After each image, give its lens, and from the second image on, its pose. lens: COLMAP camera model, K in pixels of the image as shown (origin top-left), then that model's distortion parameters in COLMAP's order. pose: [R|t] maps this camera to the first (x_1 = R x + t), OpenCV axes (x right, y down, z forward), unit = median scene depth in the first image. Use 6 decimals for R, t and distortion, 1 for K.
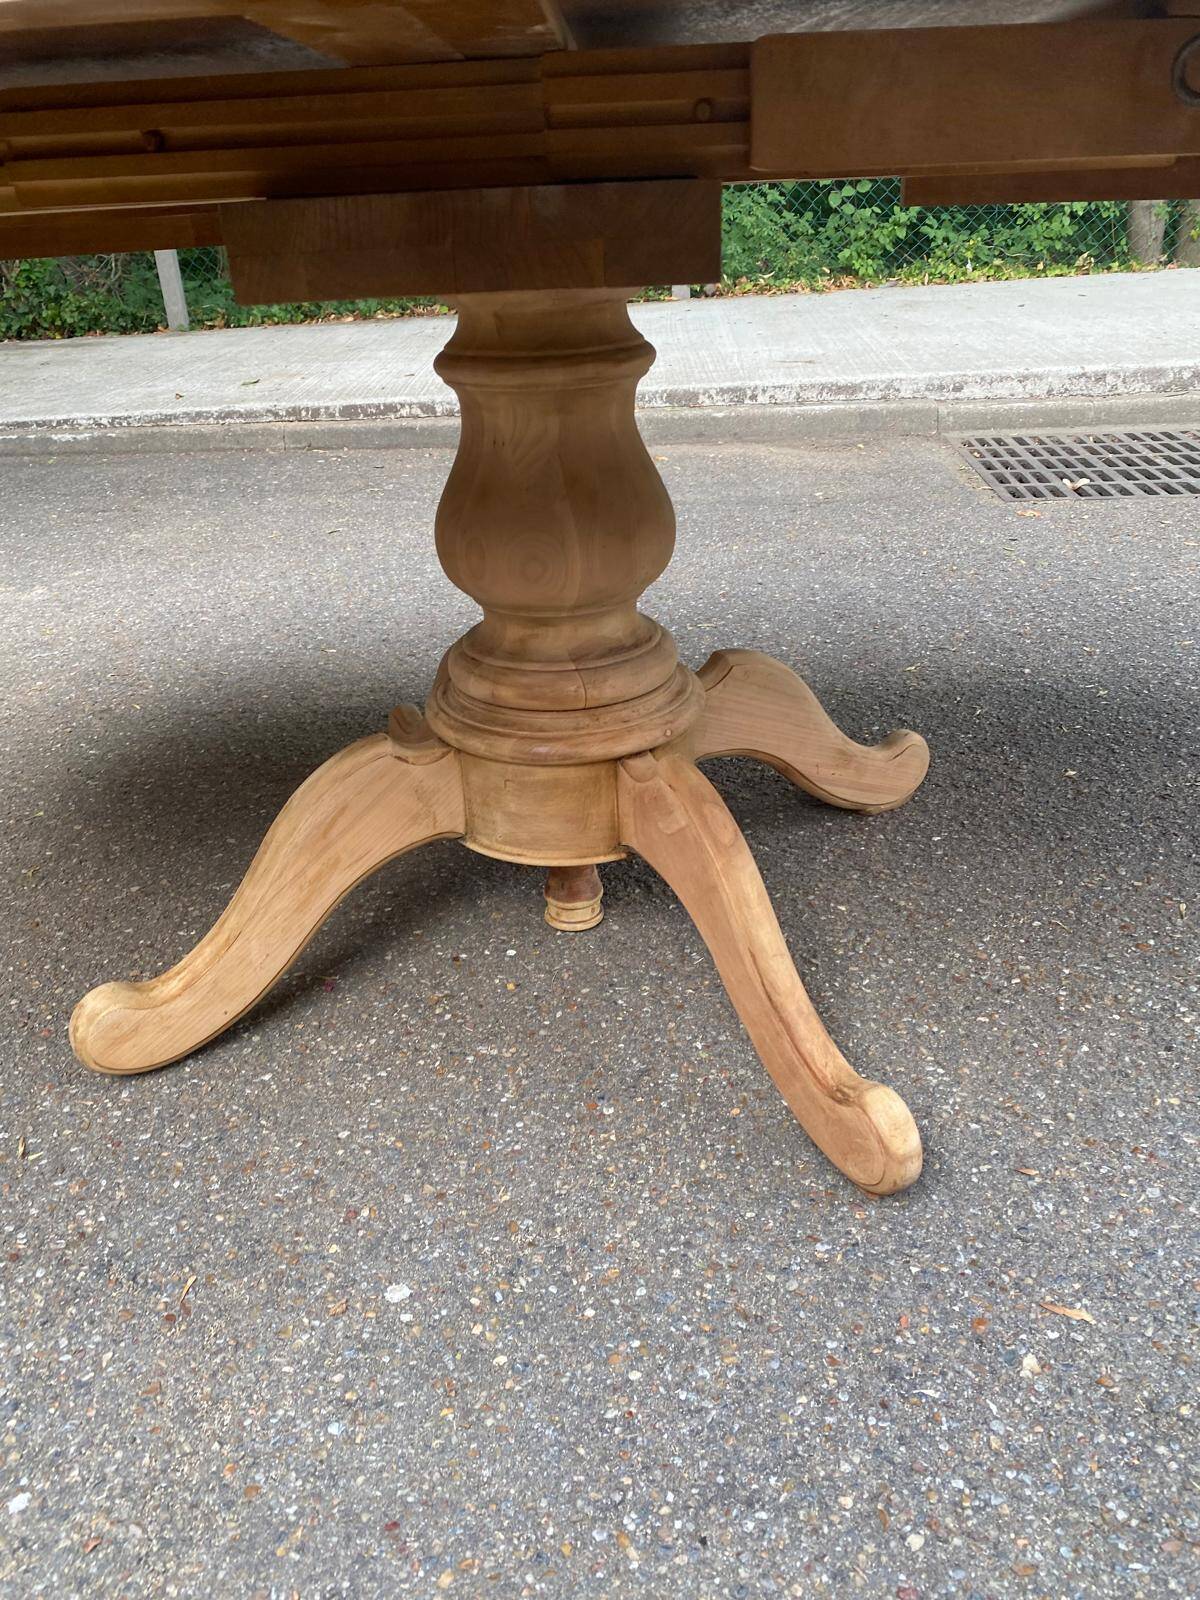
lens RADIAL K [[1217.3, 0, 591.4], [0, 1217.3, 771.4], [0, 0, 1]] dist [0.012753, -0.014635]
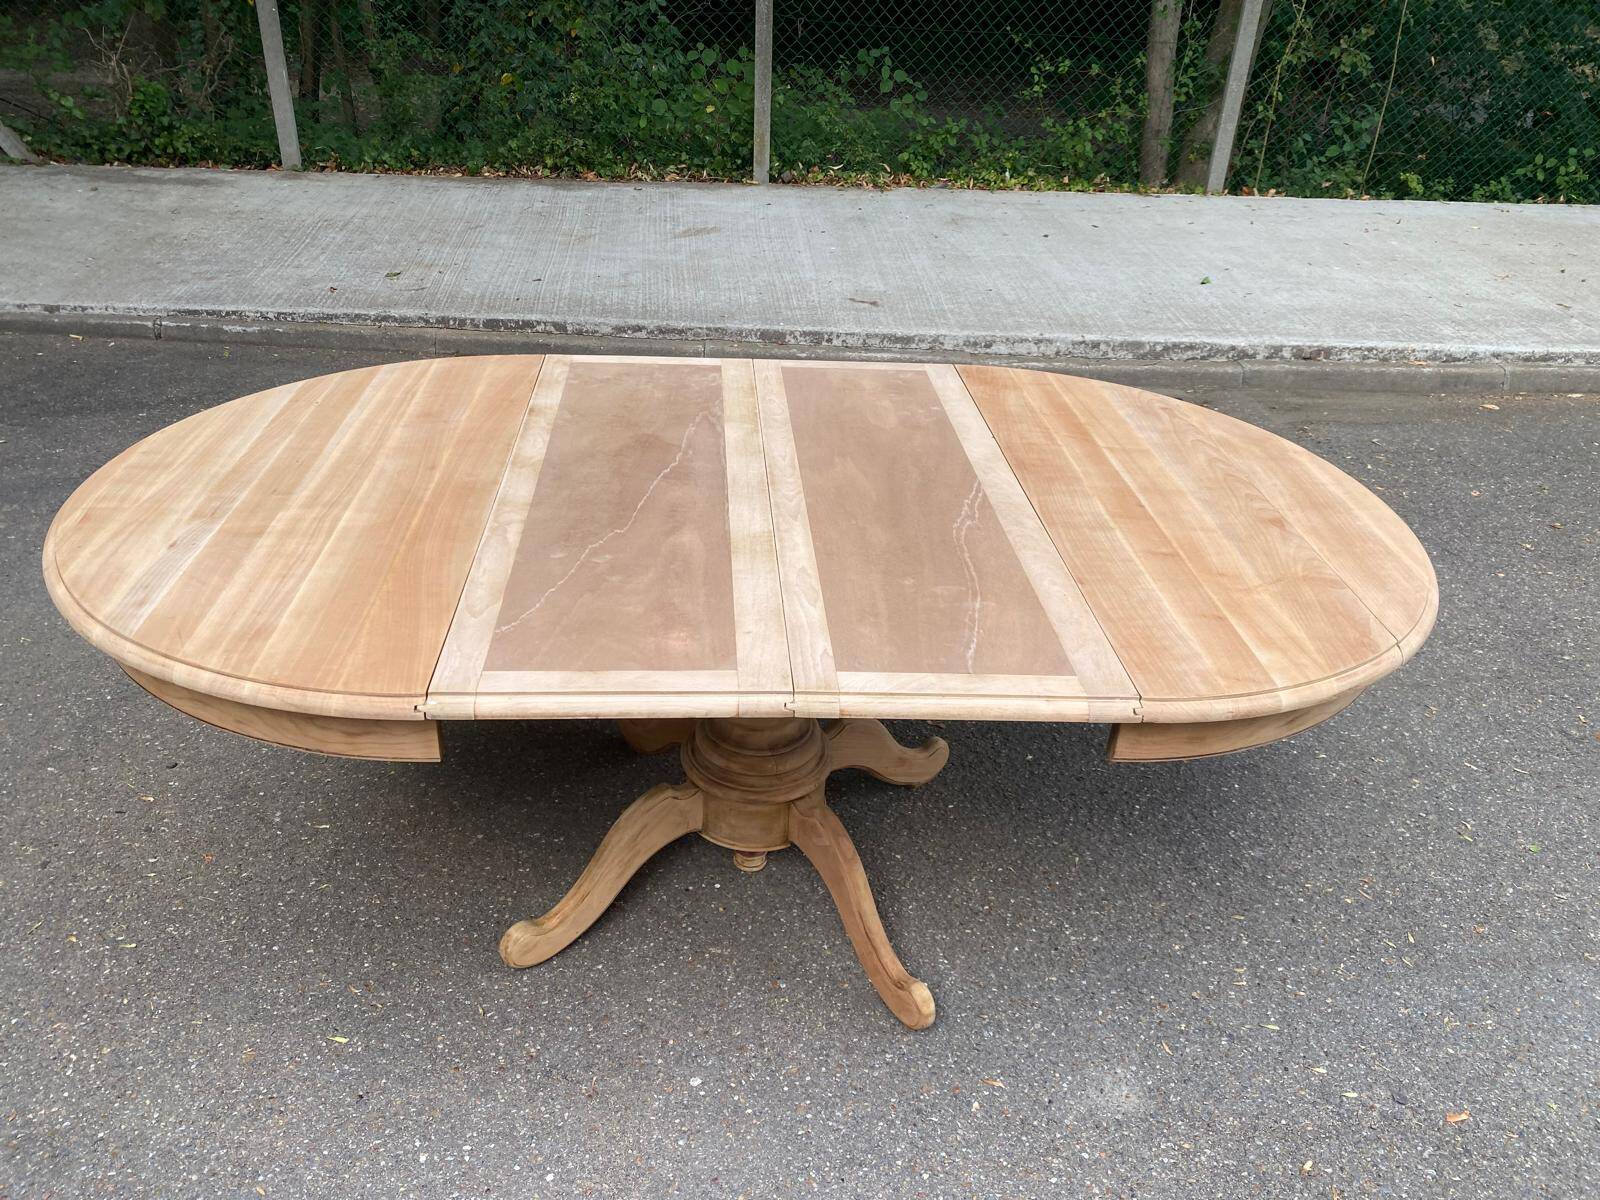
lens RADIAL K [[1217.3, 0, 801.1], [0, 1217.3, 604.3], [0, 0, 1]] dist [0.012753, -0.014635]
pose [[0.988651, 0.029529, 0.147298, -0.242300], [-0.040866, 0.996380, 0.074543, -0.444130], [-0.144563, -0.079716, 0.986279, -0.829478]]
